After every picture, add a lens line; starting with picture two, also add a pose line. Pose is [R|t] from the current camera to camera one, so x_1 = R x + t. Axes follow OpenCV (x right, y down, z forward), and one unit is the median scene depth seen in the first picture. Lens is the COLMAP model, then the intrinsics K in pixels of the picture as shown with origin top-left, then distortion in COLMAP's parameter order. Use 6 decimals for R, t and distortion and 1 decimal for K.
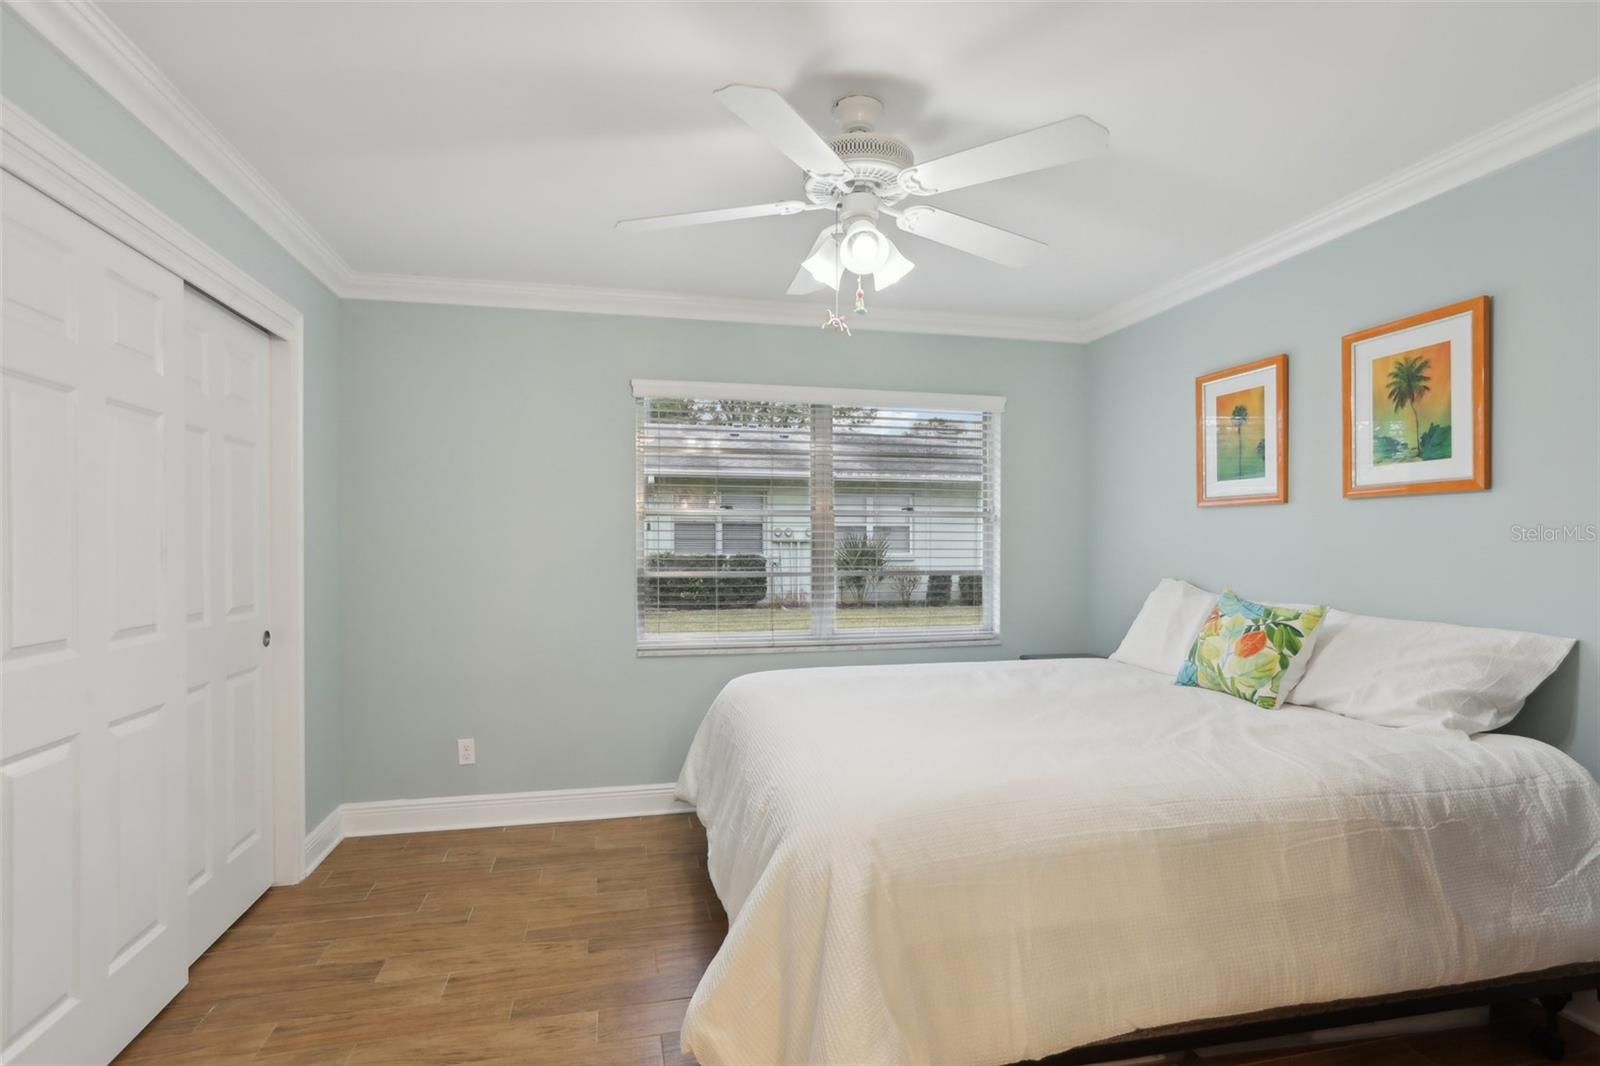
lens RADIAL K [[782.0, 0, 797.3], [0, 782.0, 542.2], [0, 0, 1]] dist [-0.039290, 0.025735]
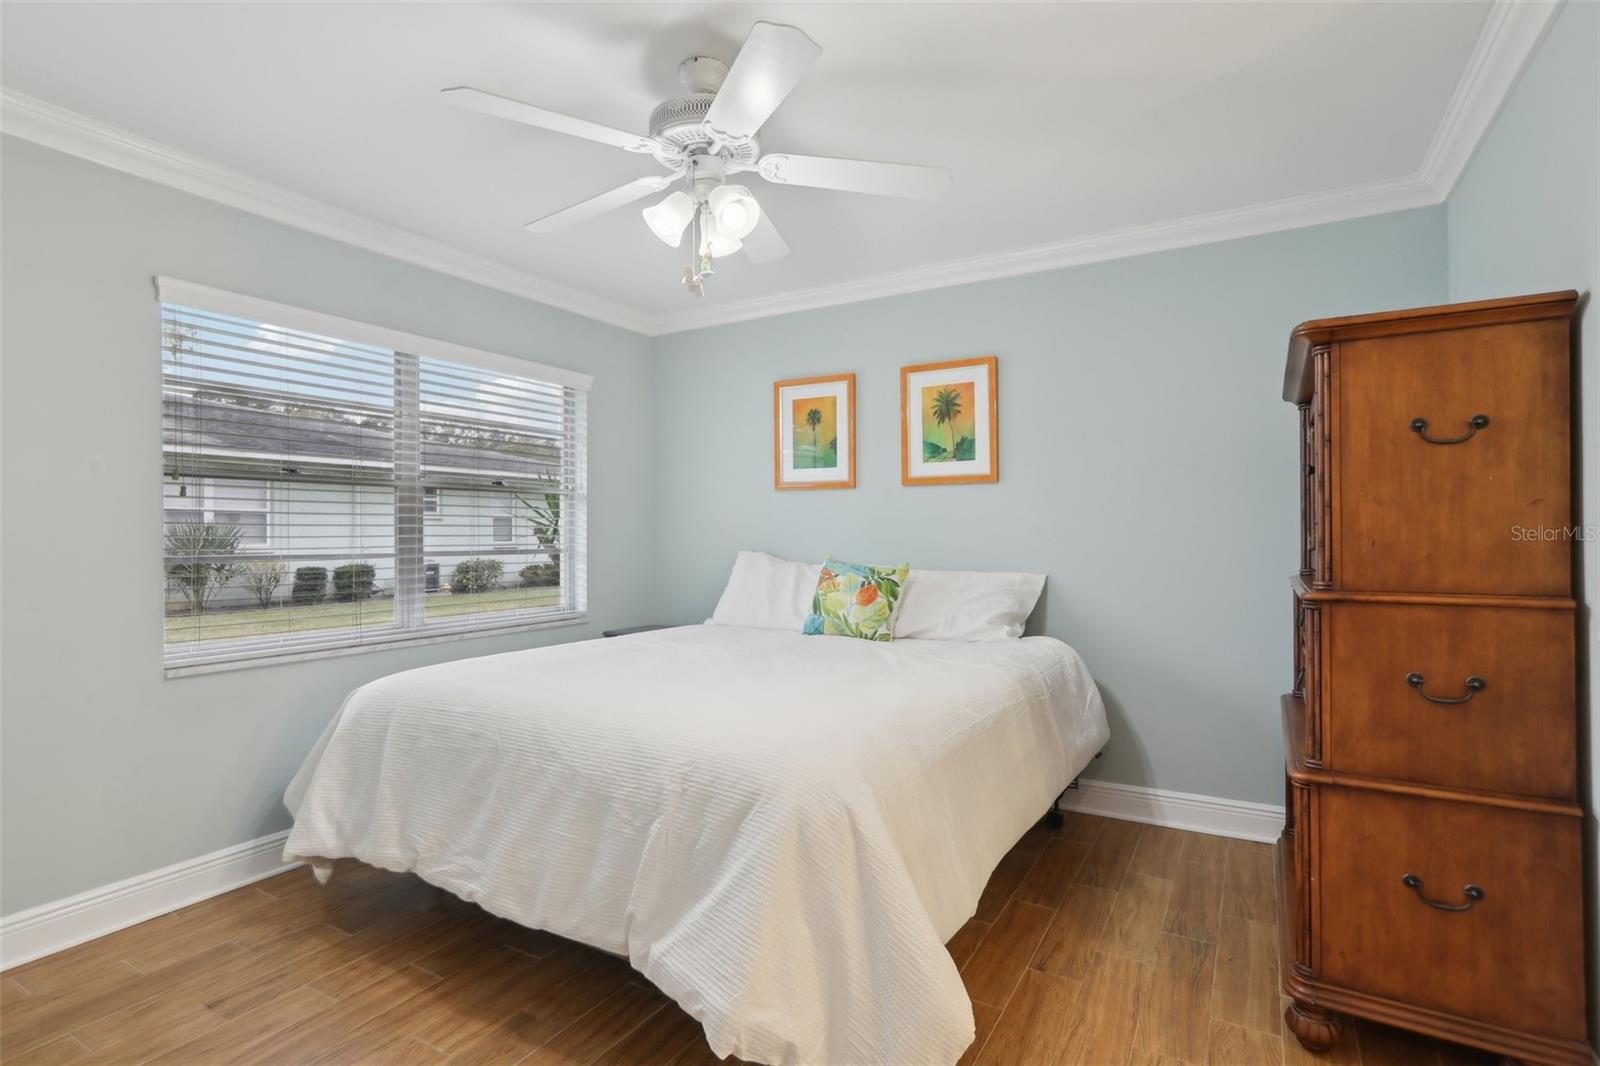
lens RADIAL K [[791.1, 0, 773.8], [0, 791.1, 527.0], [0, 0, 1]] dist [-0.041359, 0.026872]
pose [[0.696237, 0.003656, 0.717803, -0.455473], [0.002991, 0.999964, -0.007994, 0.027326], [-0.717806, 0.007713, 0.696200, 0.189554]]
